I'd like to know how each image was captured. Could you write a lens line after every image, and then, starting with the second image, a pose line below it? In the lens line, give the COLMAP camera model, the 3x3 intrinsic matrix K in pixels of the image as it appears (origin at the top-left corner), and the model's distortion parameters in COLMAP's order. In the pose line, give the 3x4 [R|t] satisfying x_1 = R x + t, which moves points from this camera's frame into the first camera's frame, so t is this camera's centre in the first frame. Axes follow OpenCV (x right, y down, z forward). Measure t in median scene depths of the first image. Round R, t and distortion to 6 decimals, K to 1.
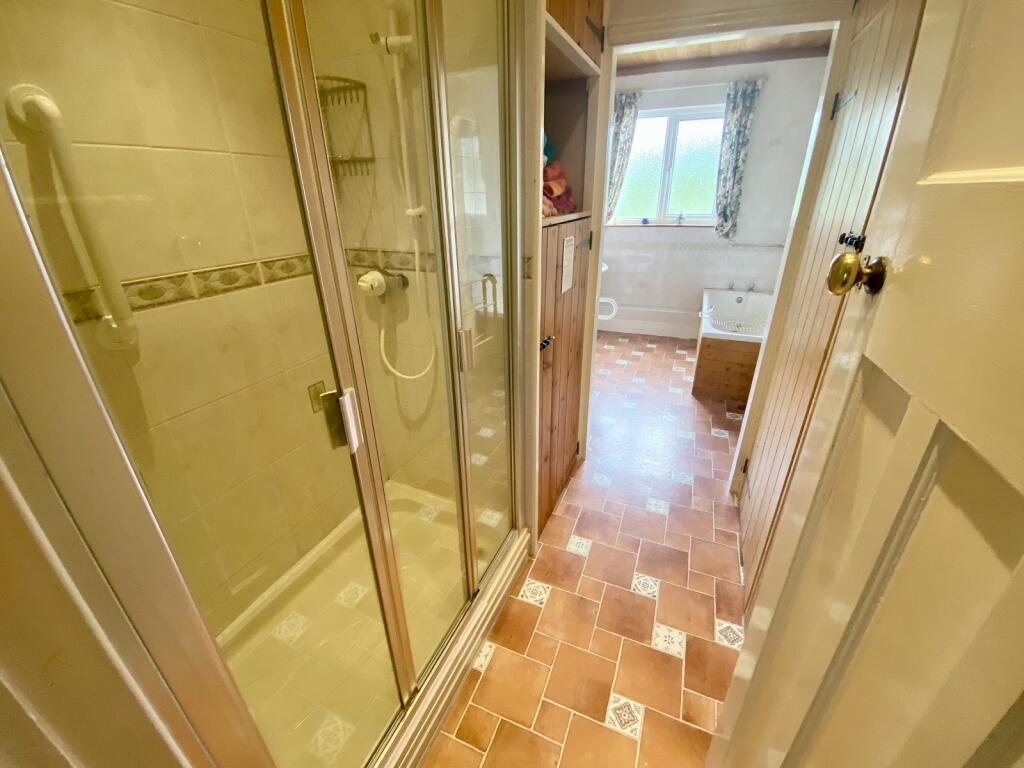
lens RADIAL K [[423.6, 0, 509.8], [0, 423.6, 383.1], [0, 0, 1]] dist [-0.003901, -0.000964]
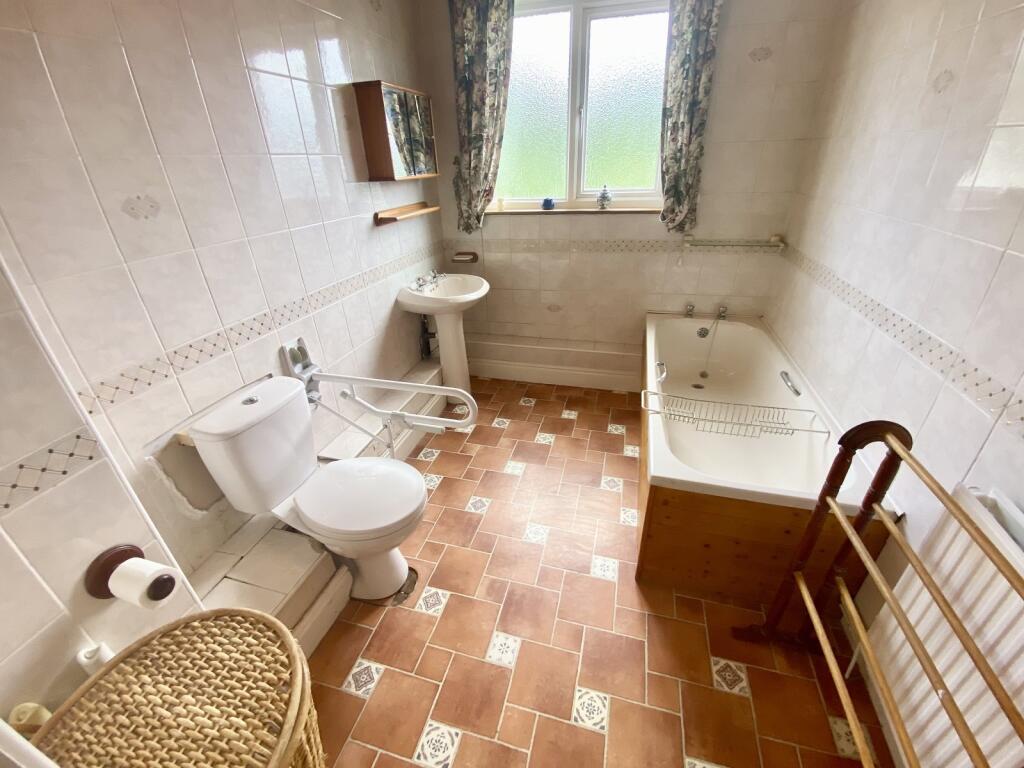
lens RADIAL K [[423.6, 0, 515.5], [0, 423.6, 385.2], [0, 0, 1]] dist [-0.003901, -0.000964]
pose [[0.990431, -0.075756, 0.115354, 0.190832], [0.068542, 0.995511, 0.065272, -0.175472], [-0.119781, -0.056741, 0.991178, 0.409979]]
